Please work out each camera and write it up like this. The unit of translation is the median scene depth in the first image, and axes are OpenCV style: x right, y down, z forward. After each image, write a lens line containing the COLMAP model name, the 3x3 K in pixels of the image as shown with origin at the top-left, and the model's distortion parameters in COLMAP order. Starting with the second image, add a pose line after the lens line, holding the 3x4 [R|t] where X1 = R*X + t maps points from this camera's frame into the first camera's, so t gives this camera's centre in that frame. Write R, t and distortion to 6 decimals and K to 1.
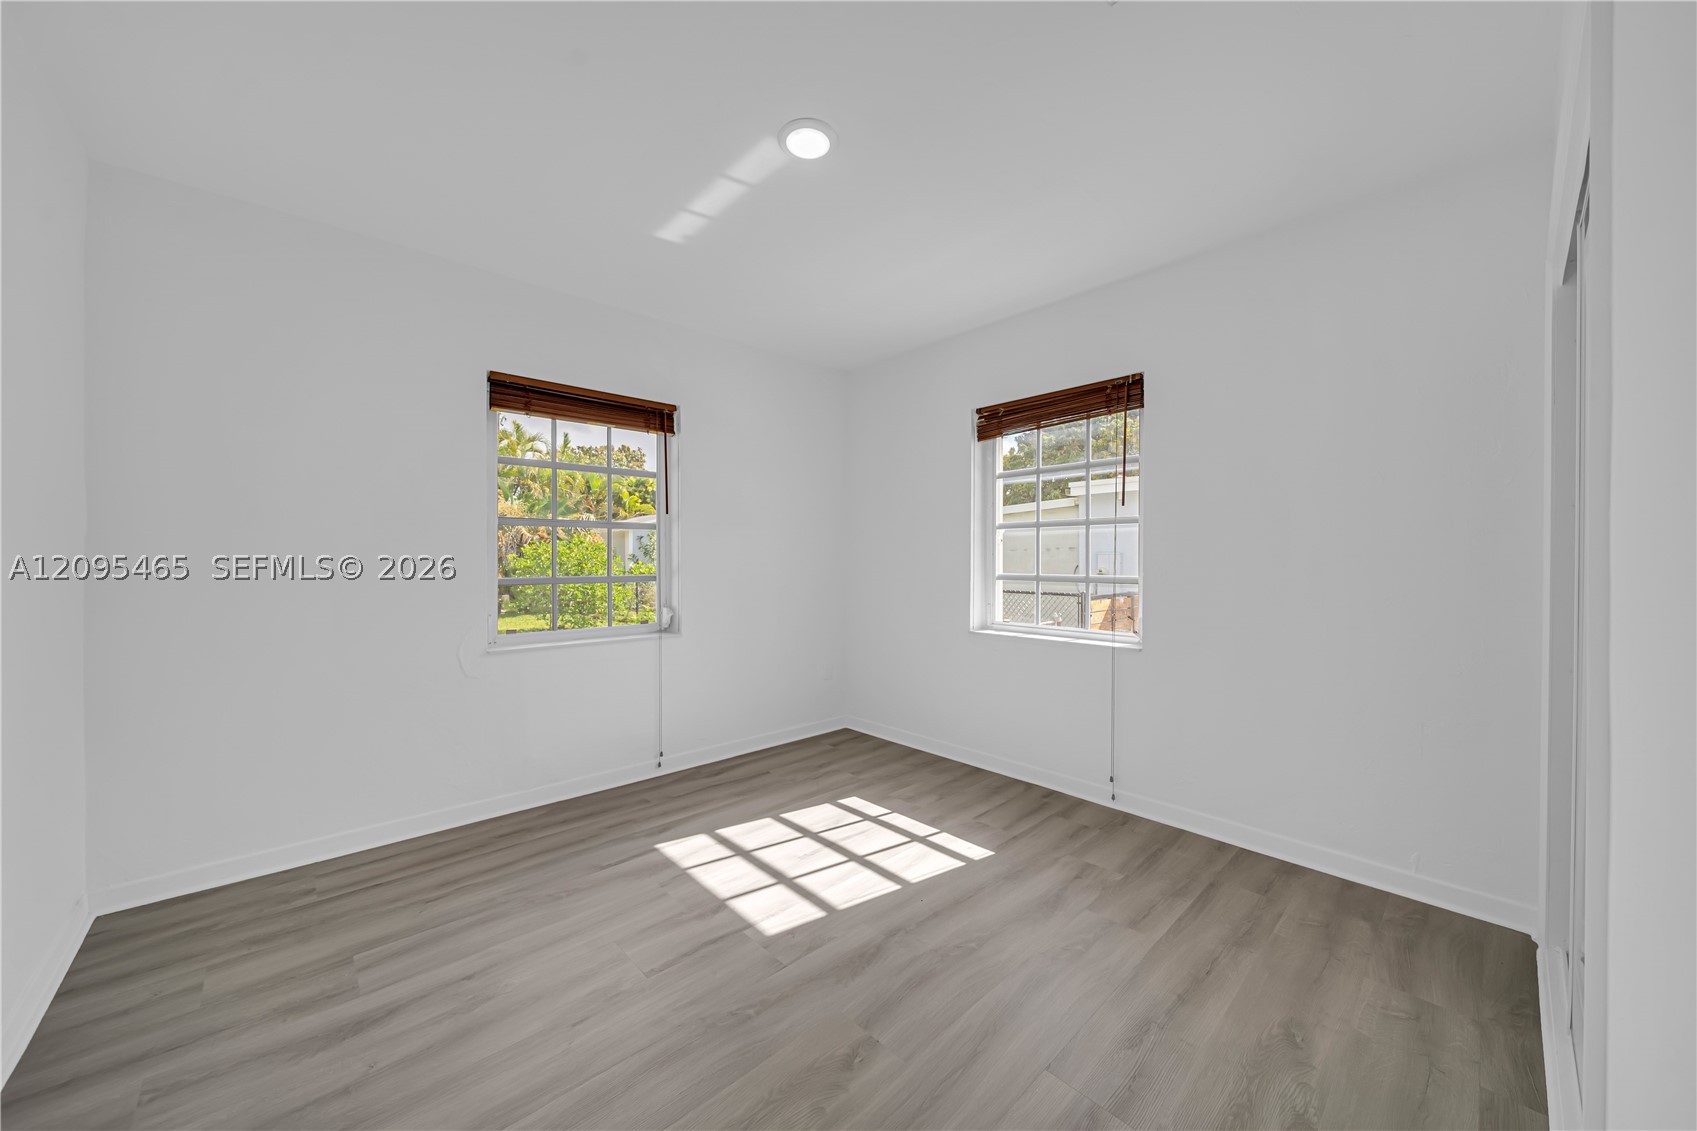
lens RADIAL K [[608.1, 0, 846.8], [0, 608.1, 563.8], [0, 0, 1]] dist [-0.002528, -0.000395]
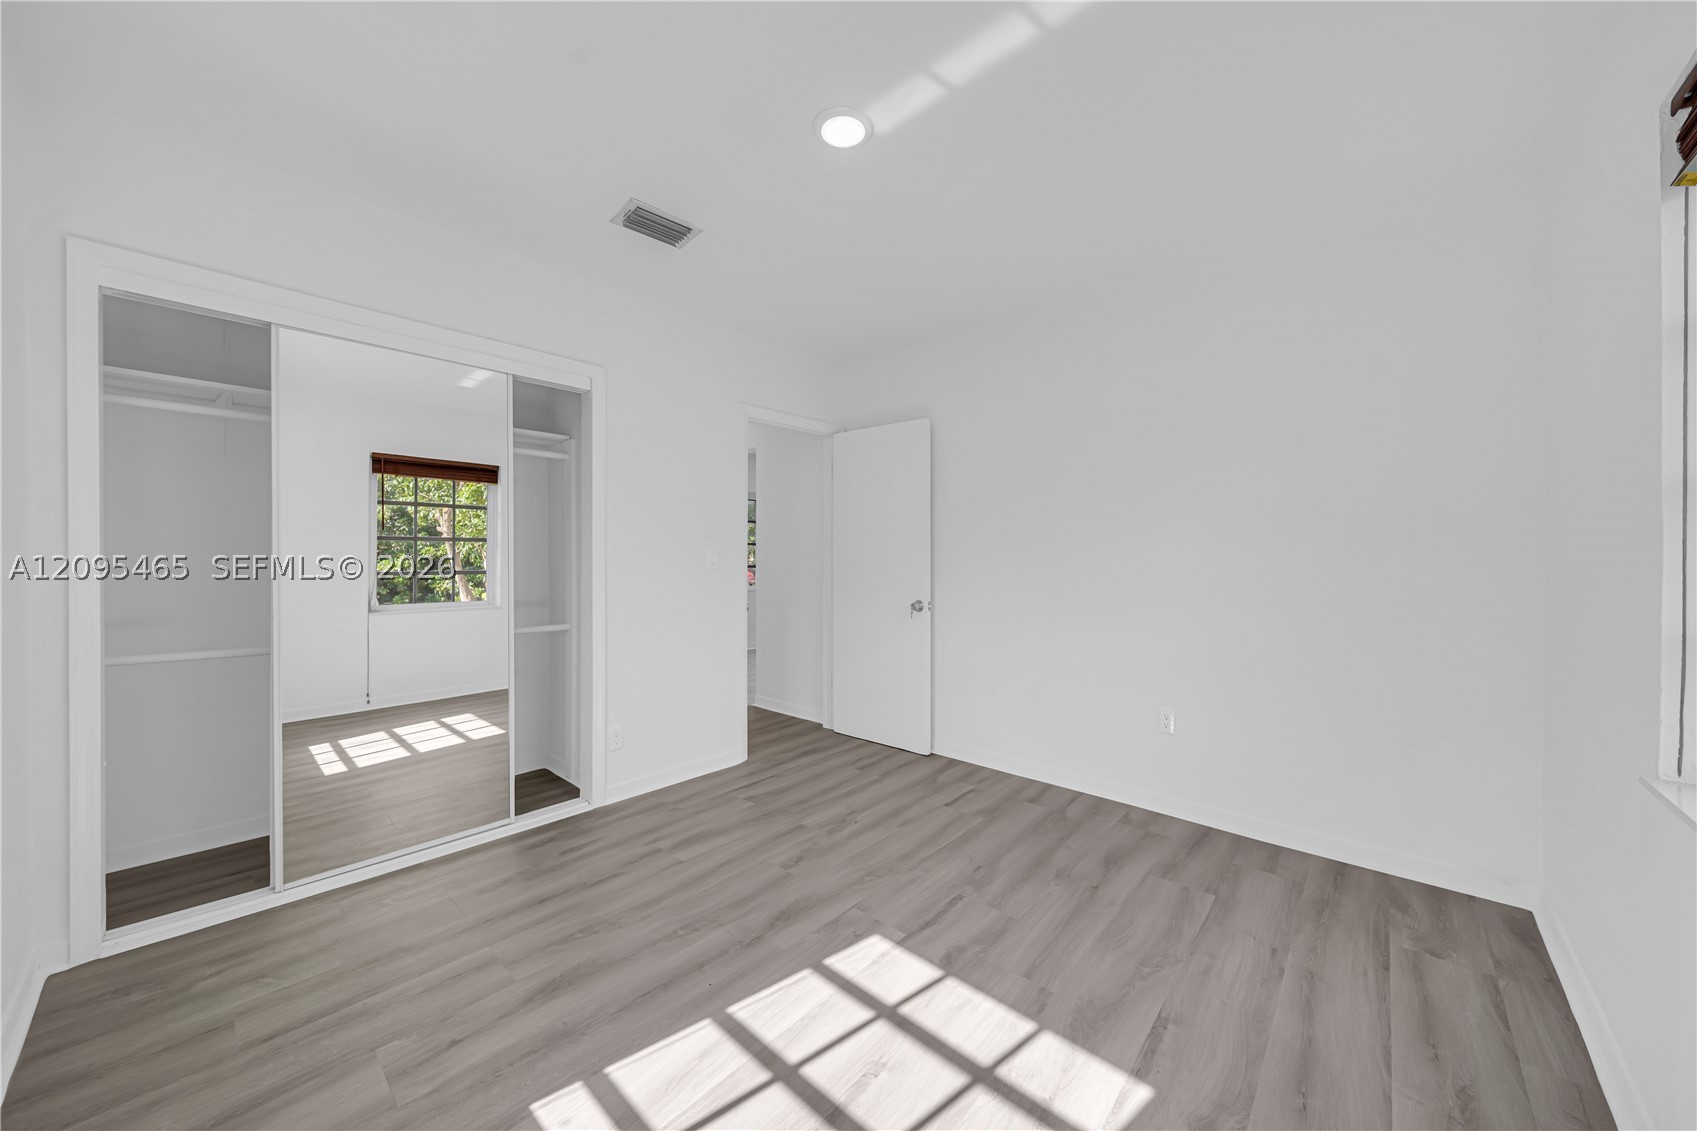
lens RADIAL K [[608.1, 0, 854.2], [0, 608.1, 555.9], [0, 0, 1]] dist [-0.002528, -0.000395]
pose [[-0.996022, -0.000829, -0.089101, 0.003144], [-0.000966, 0.999998, 0.001495, -0.021388], [0.089100, 0.001575, -0.996021, 1.864229]]
